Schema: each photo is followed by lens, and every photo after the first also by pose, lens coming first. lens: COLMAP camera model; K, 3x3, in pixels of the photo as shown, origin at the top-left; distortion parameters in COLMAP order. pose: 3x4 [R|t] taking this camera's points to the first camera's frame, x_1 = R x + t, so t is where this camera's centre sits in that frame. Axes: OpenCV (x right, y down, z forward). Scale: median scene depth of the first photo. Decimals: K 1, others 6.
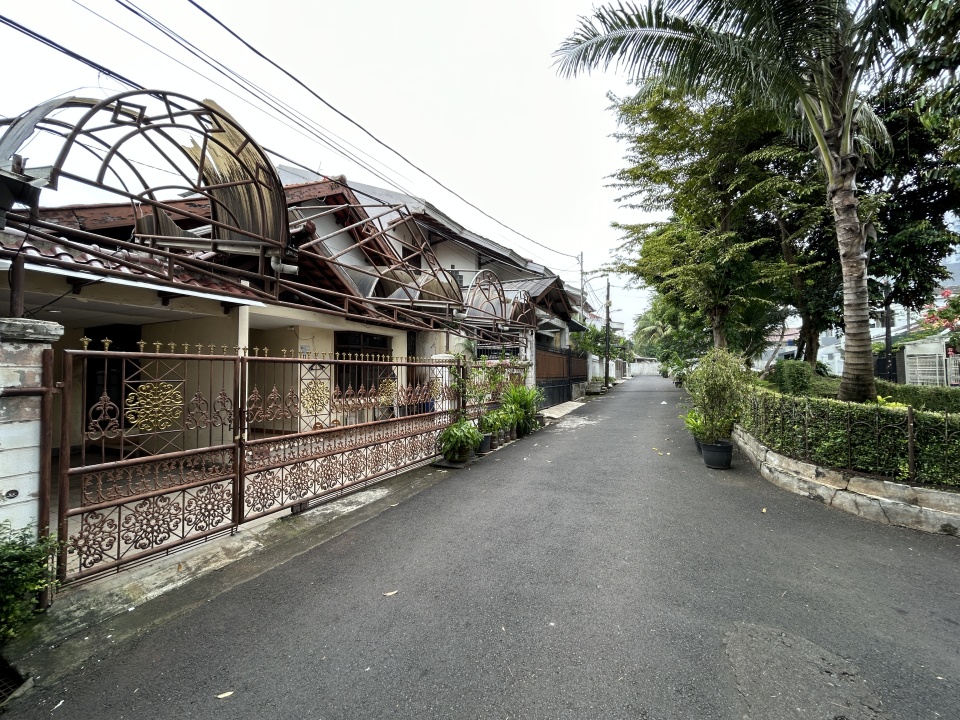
lens RADIAL K [[390.2, 0, 476.8], [0, 390.2, 358.4], [0, 0, 1]] dist [-0.001436, 0.000730]
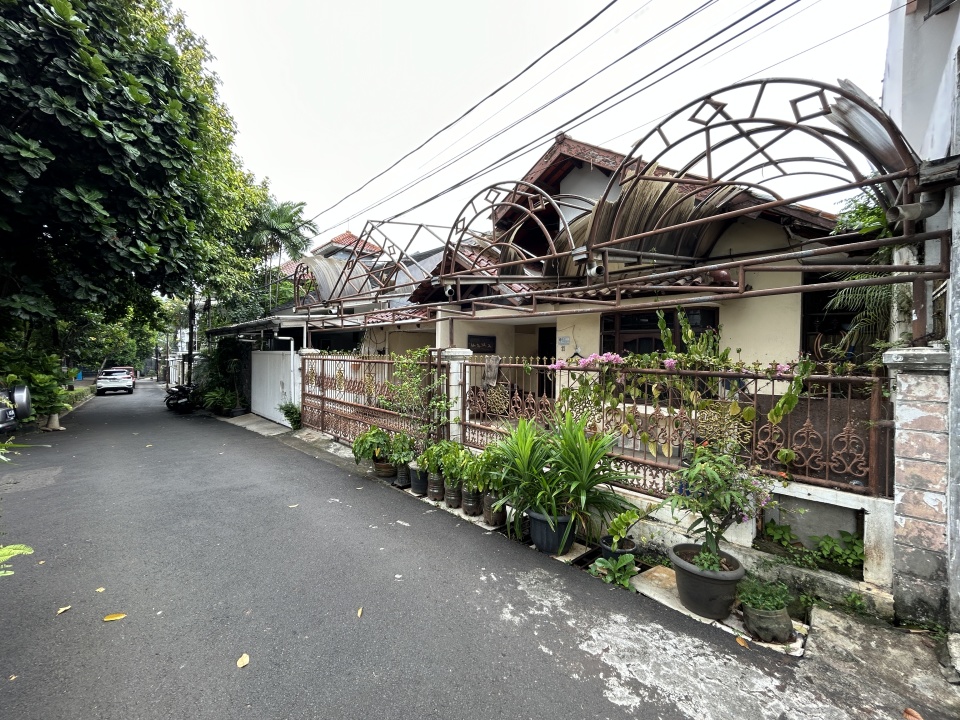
lens RADIAL K [[390.2, 0, 476.8], [0, 390.2, 358.4], [0, 0, 1]] dist [-0.001436, 0.000730]
pose [[-0.329635, 0.020261, -0.943891, 0.991575], [0.035328, 0.999334, 0.009113, 0.005757], [0.943447, -0.030341, -0.330132, 2.094456]]
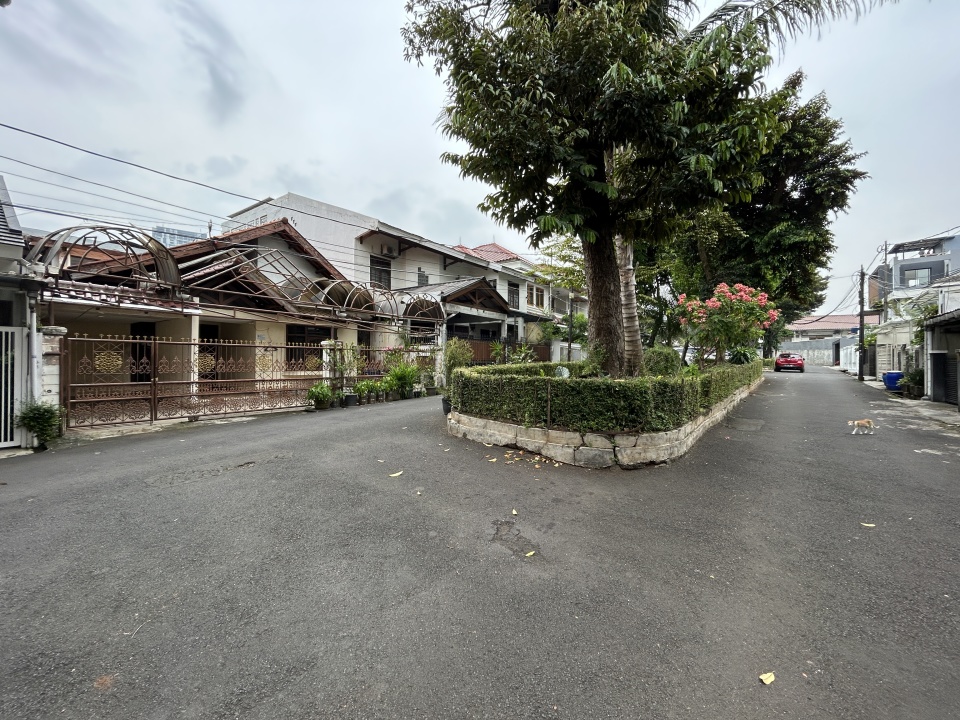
lens RADIAL K [[390.2, 0, 476.8], [0, 390.2, 358.4], [0, 0, 1]] dist [-0.001436, 0.000730]
pose [[0.985160, 0.012963, -0.171148, 1.182649], [-0.007336, 0.999413, 0.033467, 0.003536], [0.171481, -0.031715, 0.984677, -0.621051]]
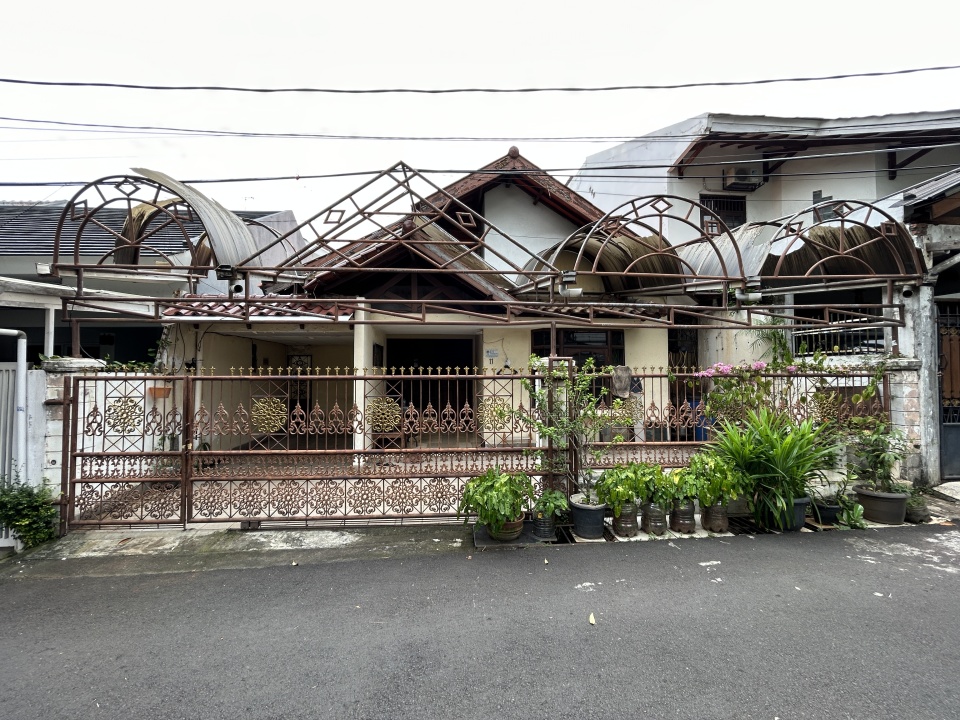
lens RADIAL K [[390.2, 0, 476.8], [0, 390.2, 358.4], [0, 0, 1]] dist [-0.001436, 0.000730]
pose [[0.506929, -0.016048, -0.861838, 0.655333], [0.033641, 0.999433, 0.001177, -0.024063], [0.861331, -0.029590, 0.507182, 0.935006]]
